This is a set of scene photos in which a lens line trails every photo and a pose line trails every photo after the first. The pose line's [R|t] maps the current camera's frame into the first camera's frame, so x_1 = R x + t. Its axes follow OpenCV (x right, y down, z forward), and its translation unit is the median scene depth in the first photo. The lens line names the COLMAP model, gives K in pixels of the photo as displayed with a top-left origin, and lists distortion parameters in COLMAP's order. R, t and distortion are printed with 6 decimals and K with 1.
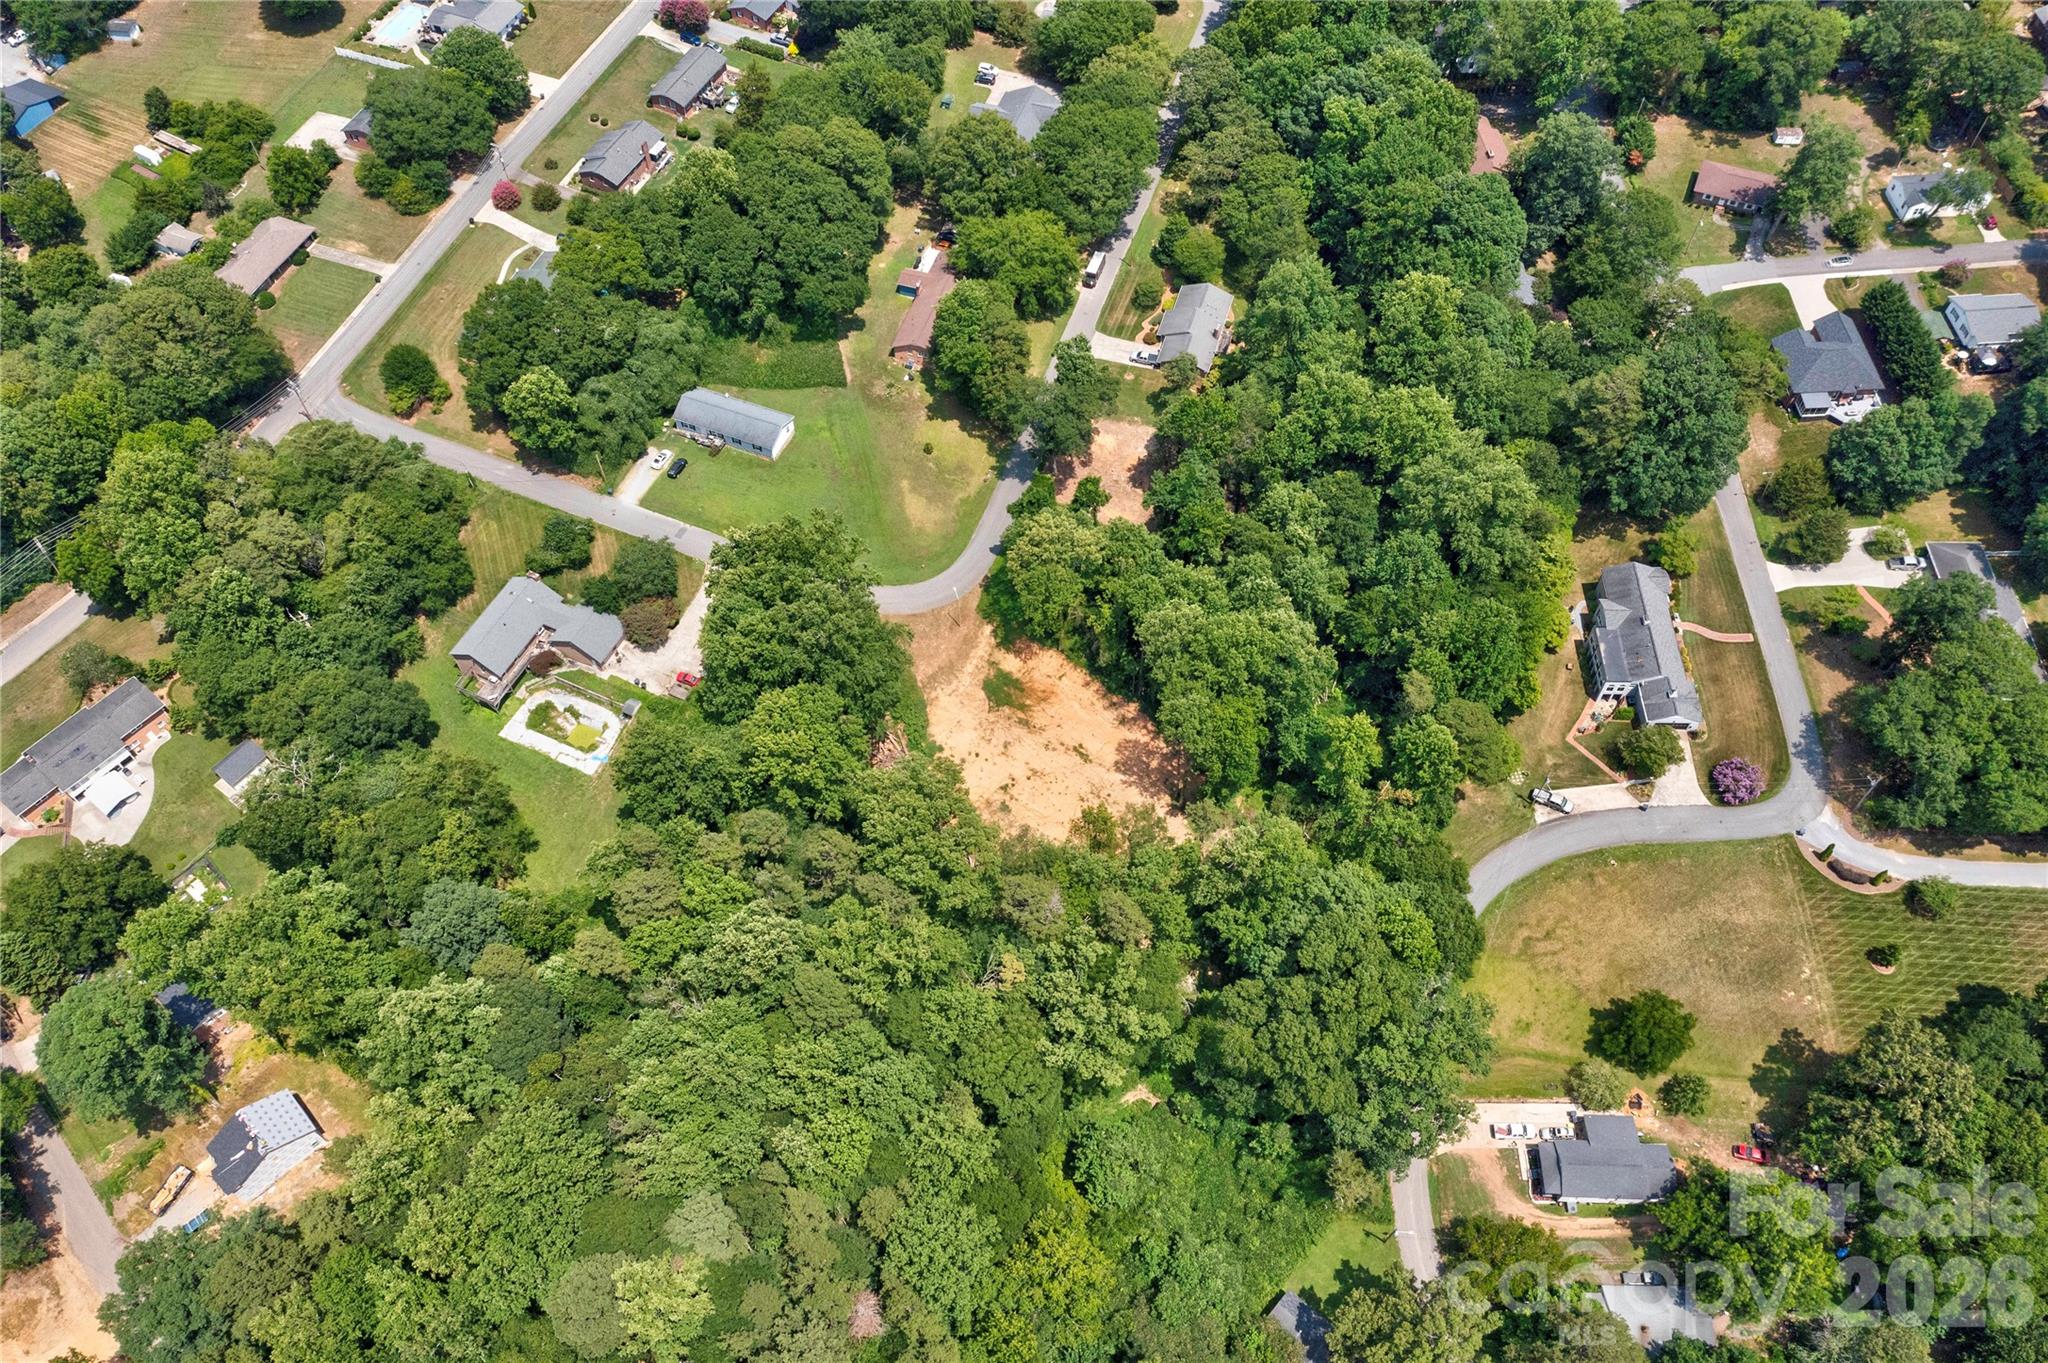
lens RADIAL K [[1621.1, 0, 1028.4], [0, 1621.1, 679.0], [0, 0, 1]] dist [0.013441, 0.004222]
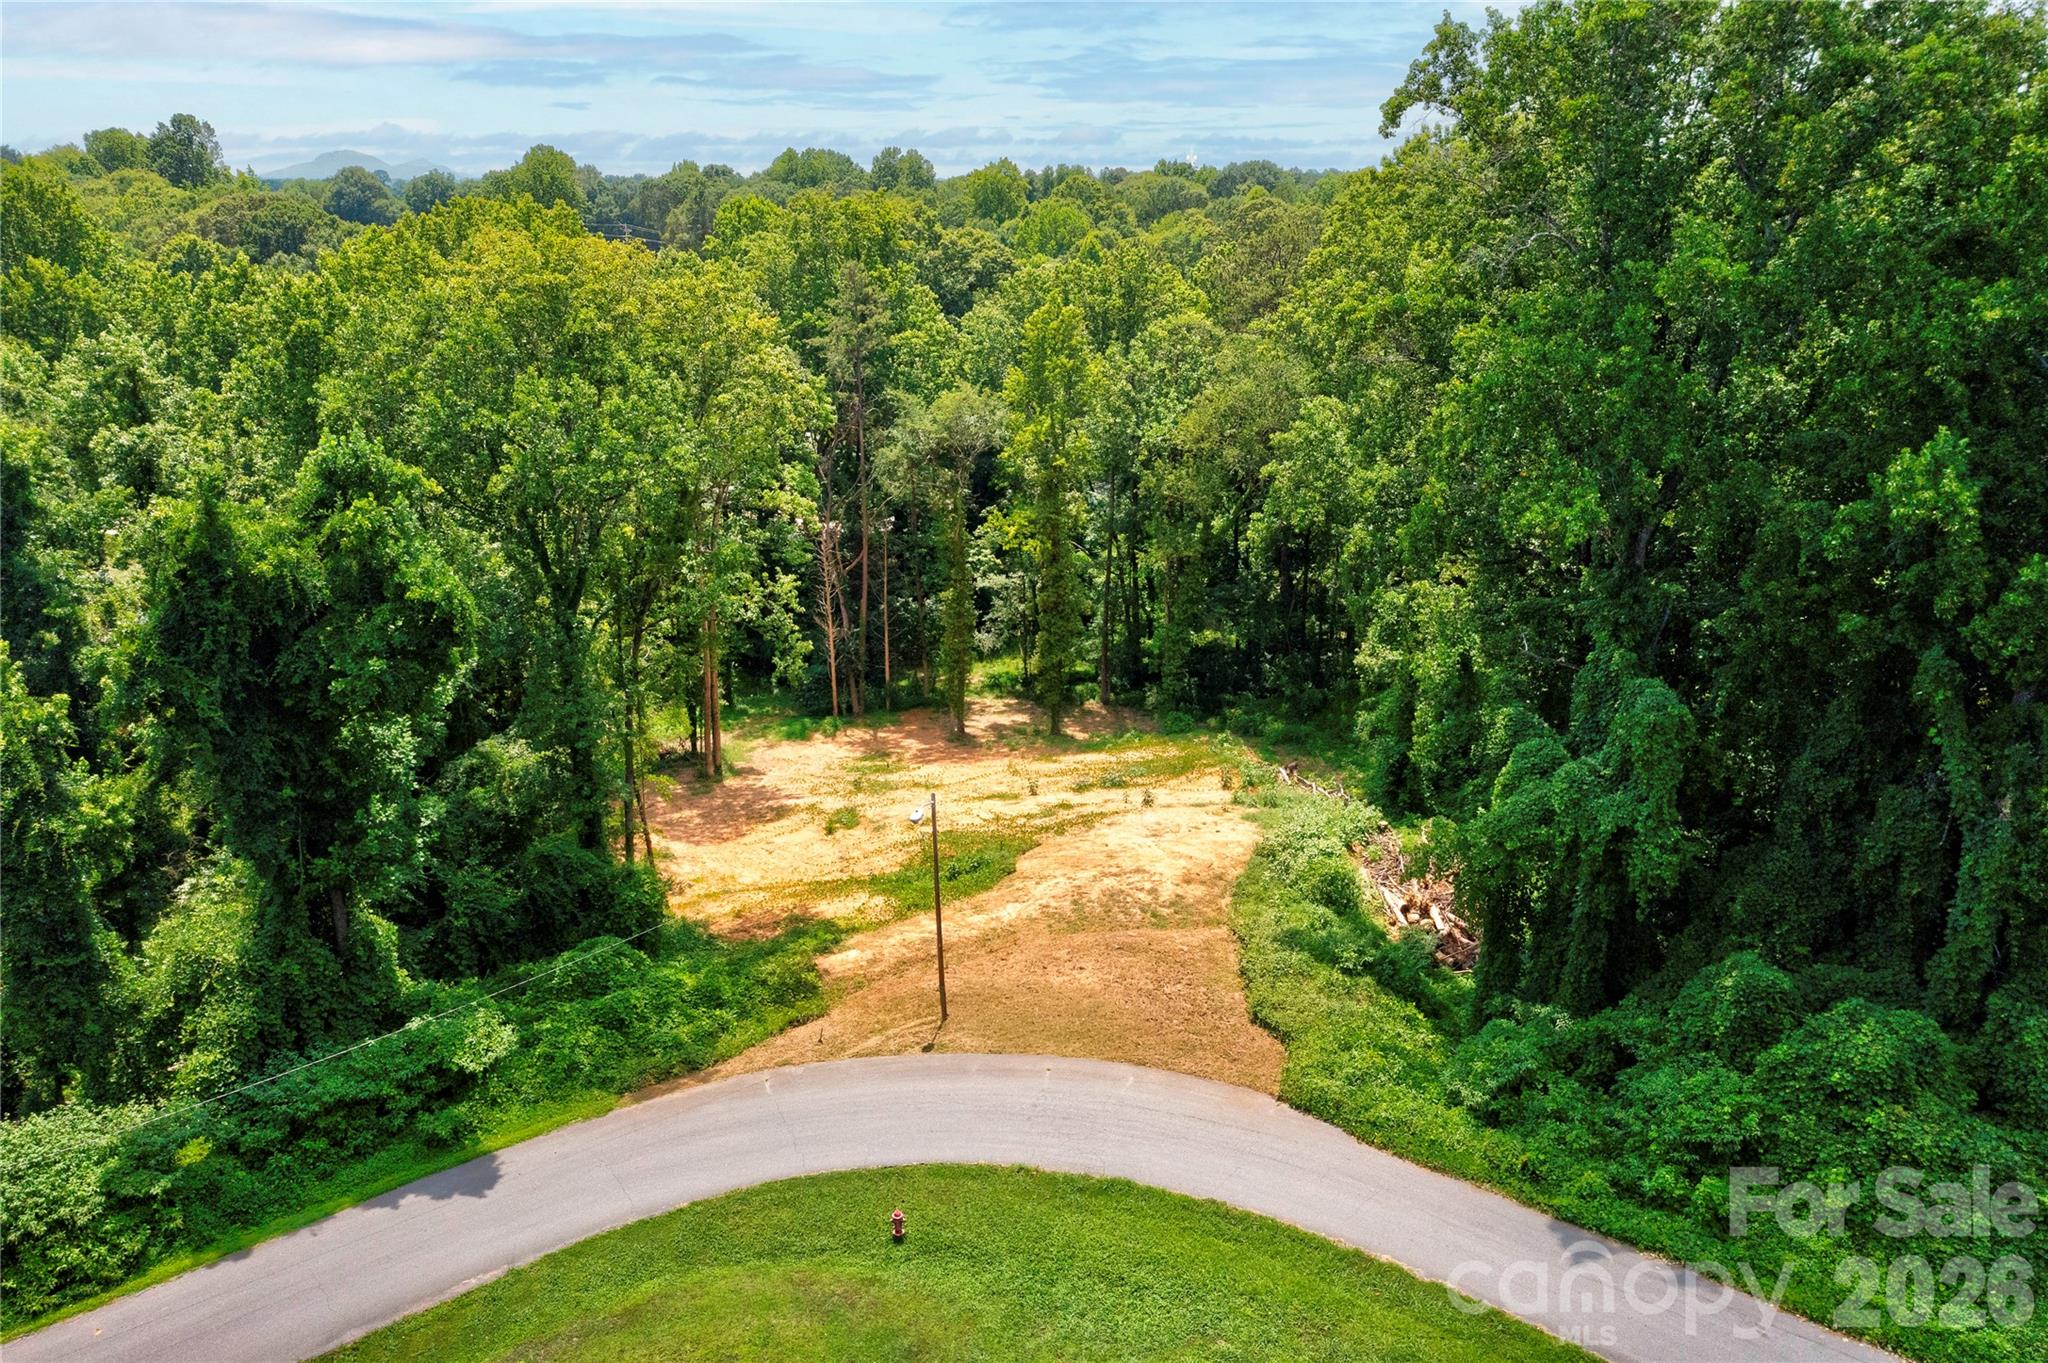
lens RADIAL K [[1621.1, 0, 1019.3], [0, 1621.1, 676.2], [0, 0, 1]] dist [0.013441, 0.004222]
pose [[-0.868156, -0.130003, 0.478961, -0.154762], [0.416173, 0.335075, 0.845296, -0.232048], [-0.270379, 0.933179, -0.236794, 1.050466]]
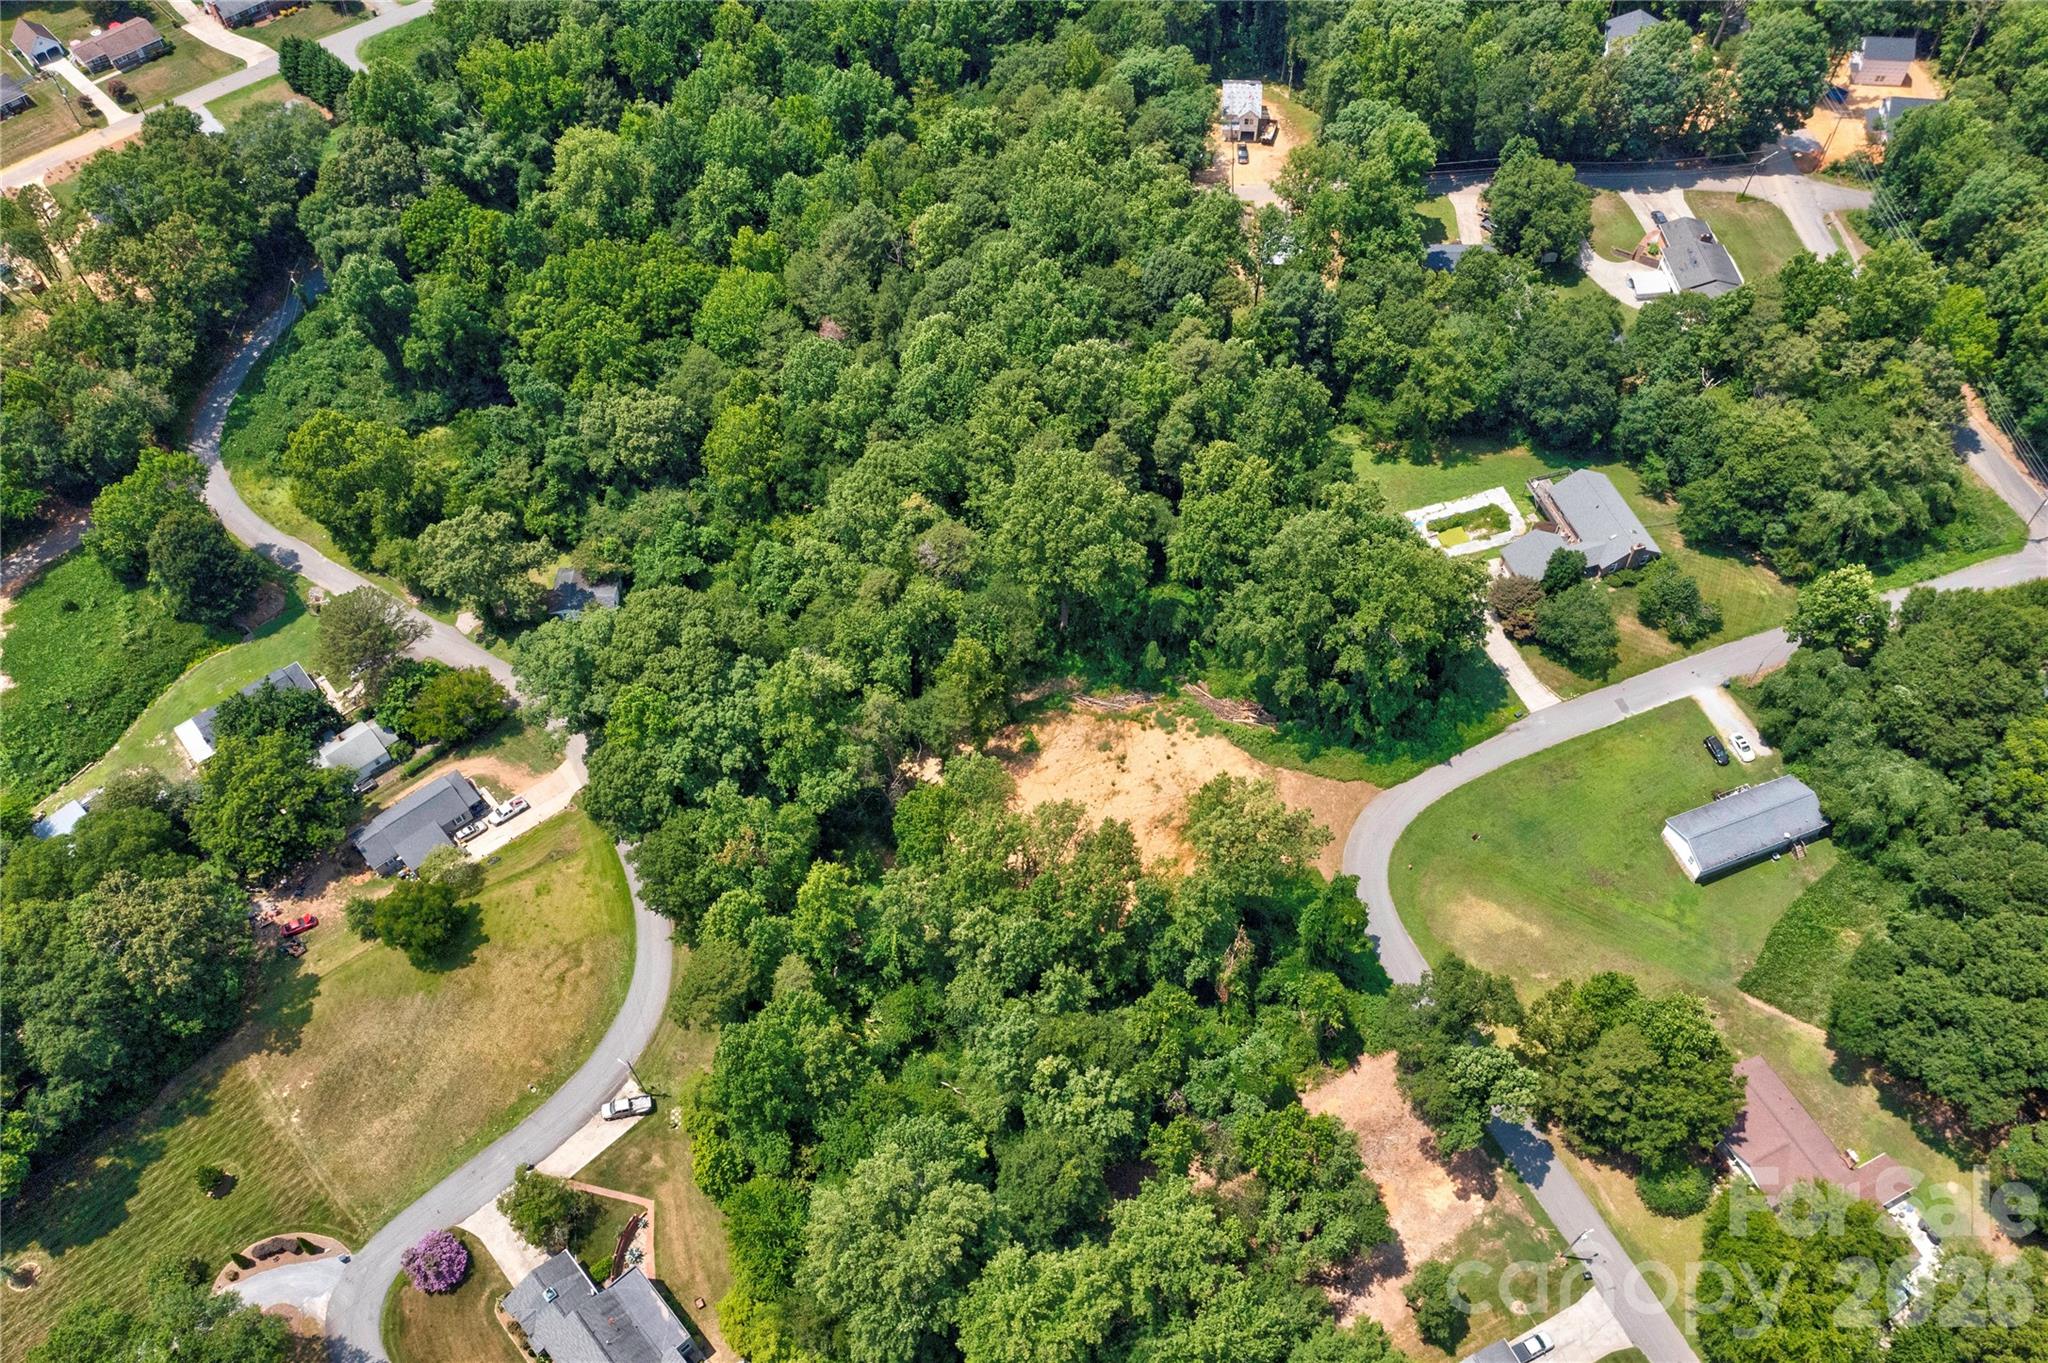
lens RADIAL K [[1621.1, 0, 1016.8], [0, 1621.1, 671.4], [0, 0, 1]] dist [0.013441, 0.004222]
pose [[-0.727531, 0.567219, -0.385954, 0.357509], [-0.552424, -0.150721, 0.819823, -0.651035], [0.406848, 0.809658, 0.423000, 0.531408]]
